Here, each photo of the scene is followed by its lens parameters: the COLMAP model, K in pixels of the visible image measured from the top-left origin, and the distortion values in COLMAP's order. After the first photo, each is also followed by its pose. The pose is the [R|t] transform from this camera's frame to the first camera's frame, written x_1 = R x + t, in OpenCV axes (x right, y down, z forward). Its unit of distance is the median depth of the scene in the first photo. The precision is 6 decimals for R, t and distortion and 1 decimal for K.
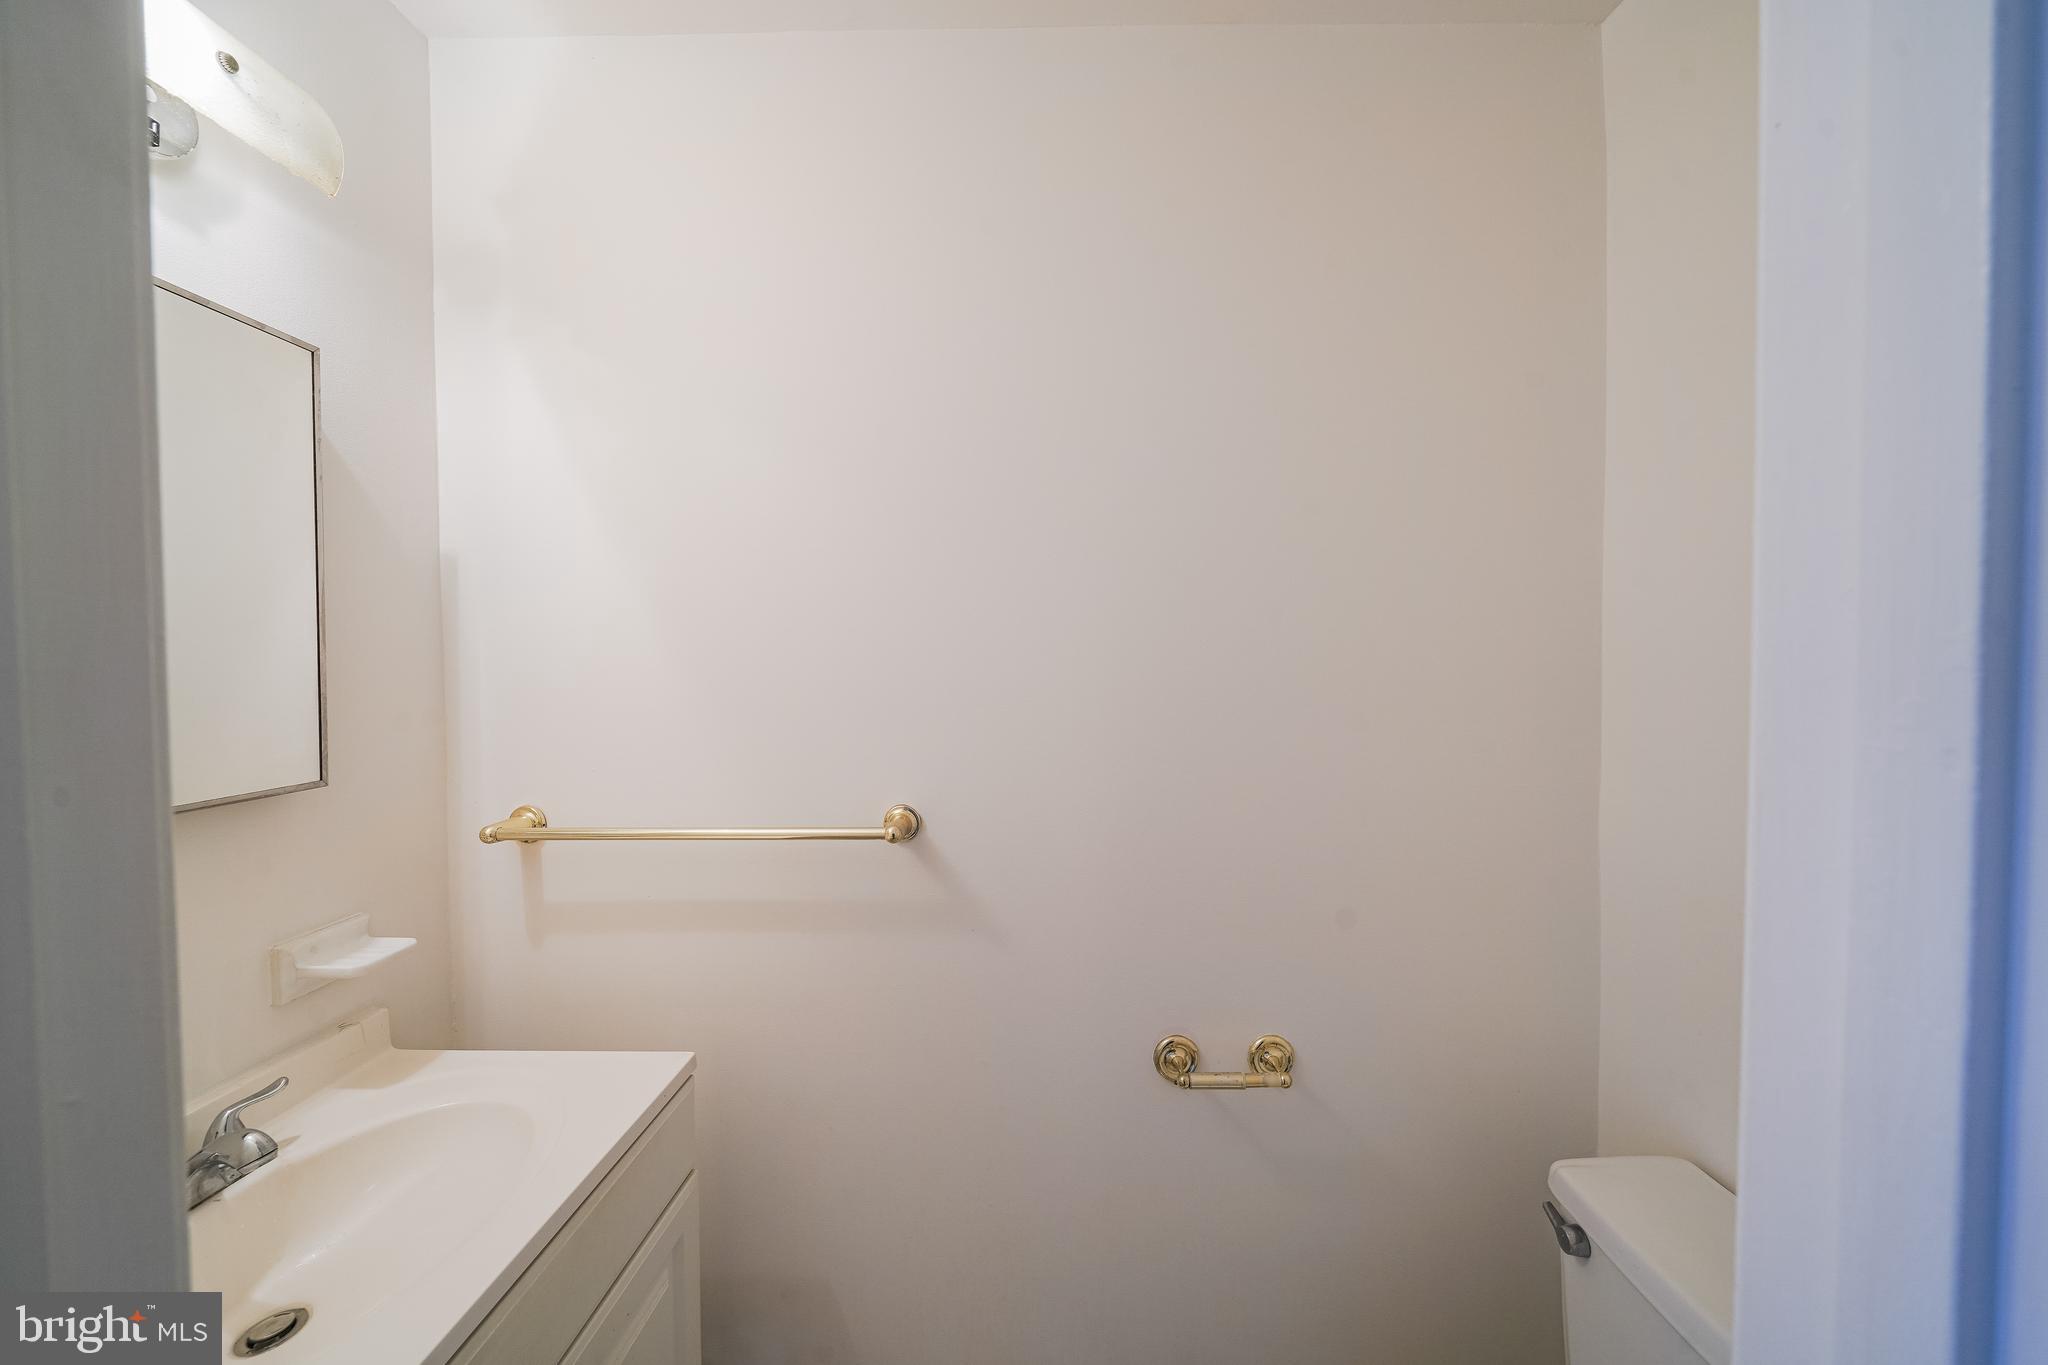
lens RADIAL K [[732.1, 0, 1031.3], [0, 732.1, 679.8], [0, 0, 1]] dist [-0.008072, 0.001190]
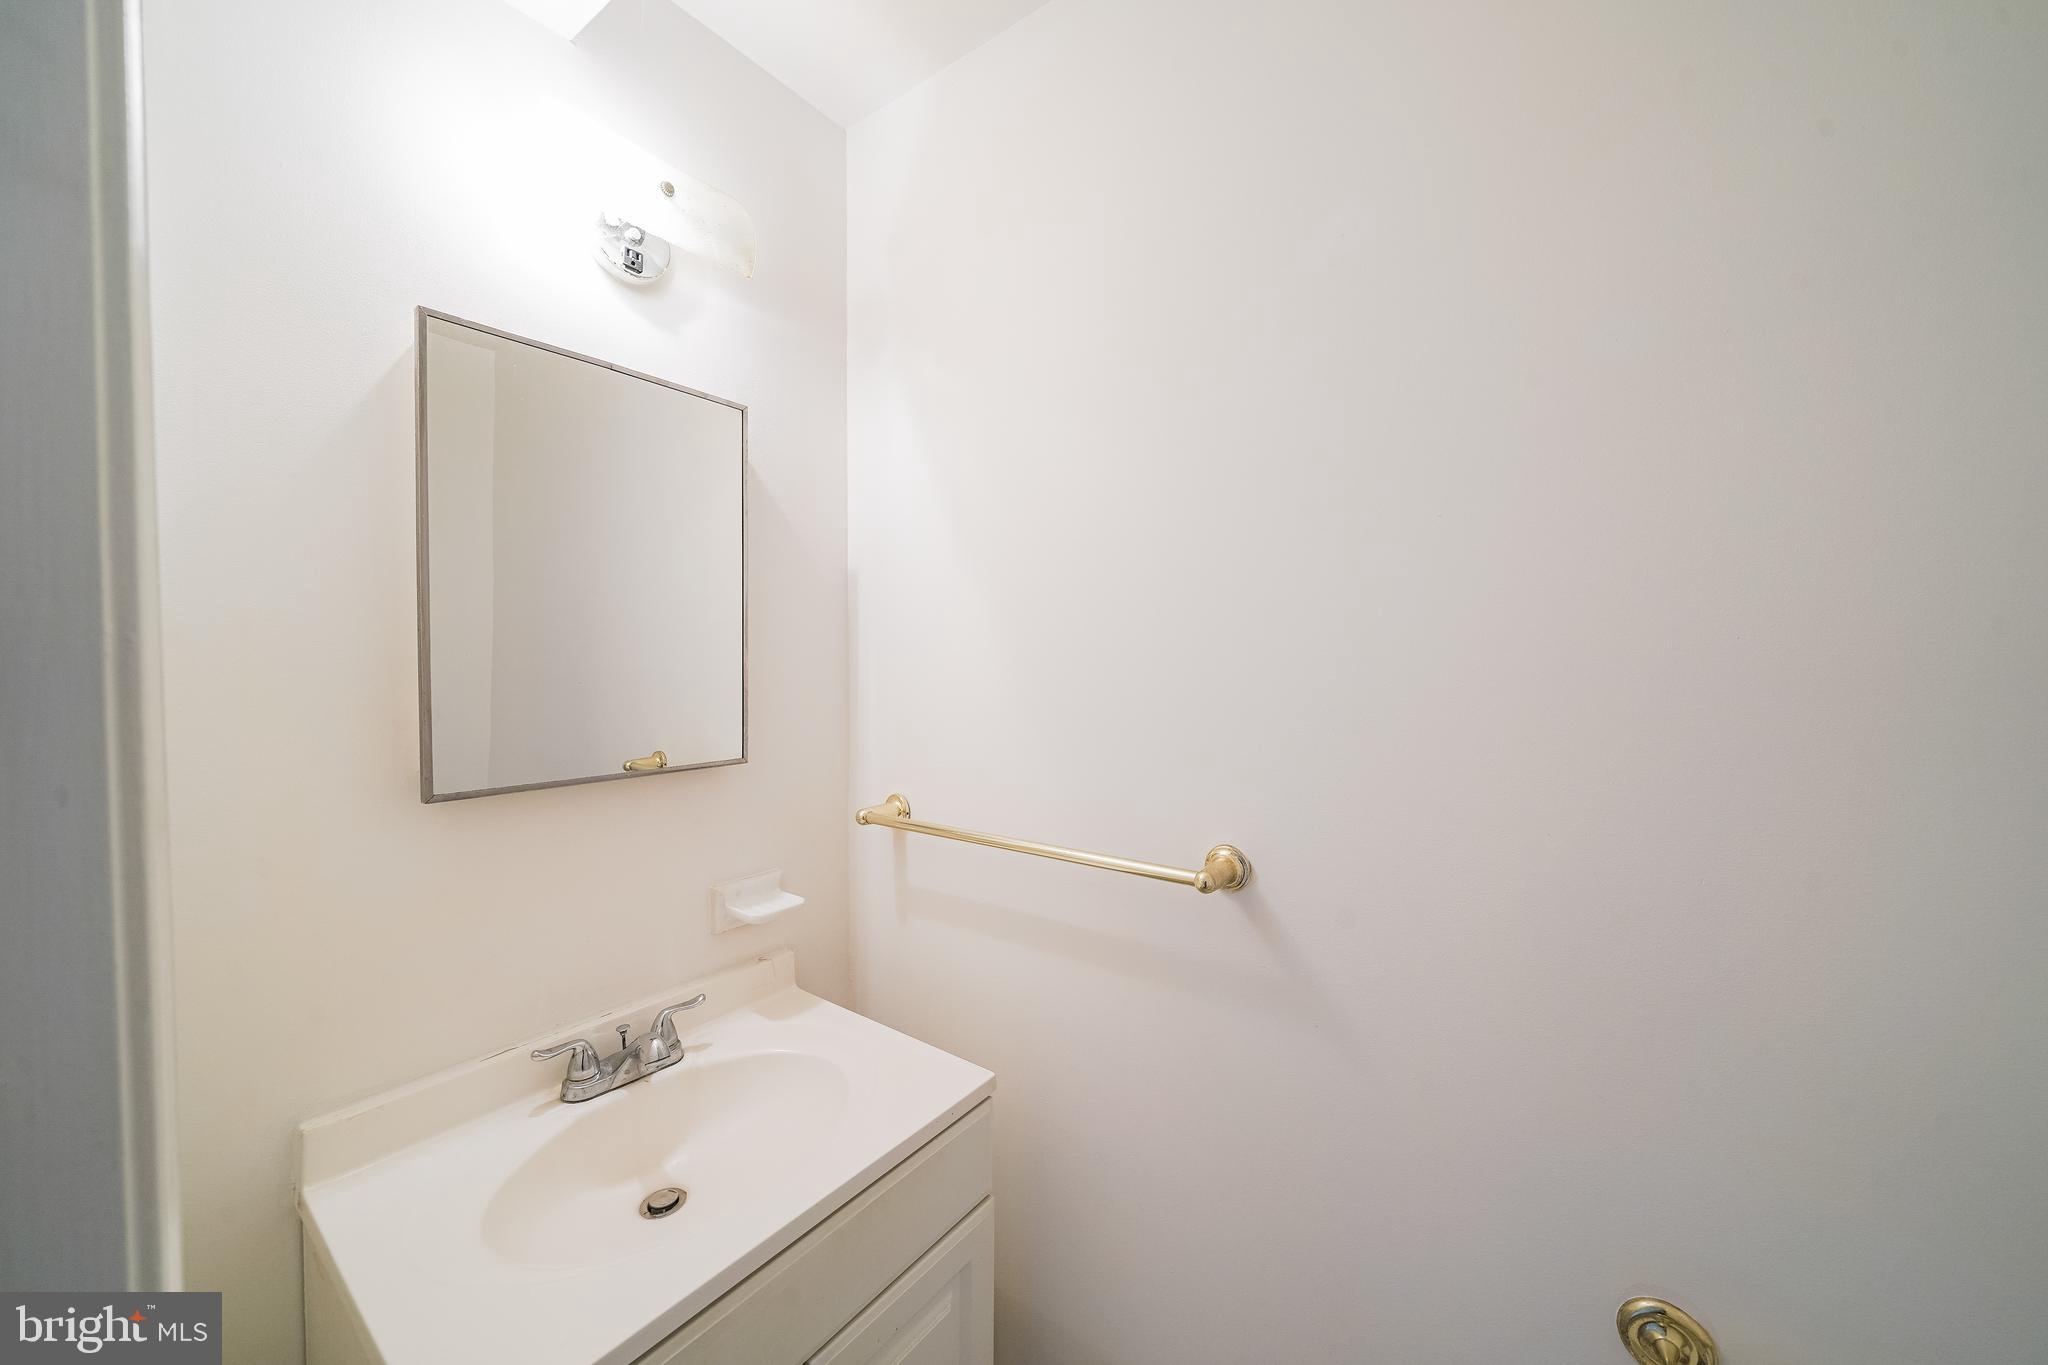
lens RADIAL K [[732.1, 0, 1018.9], [0, 732.1, 681.0], [0, 0, 1]] dist [-0.008072, 0.001190]
pose [[0.818003, 0.022882, -0.574758, 0.108990], [-0.021580, 0.999726, 0.009087, -0.013925], [0.574809, 0.004970, 0.818273, 0.243594]]
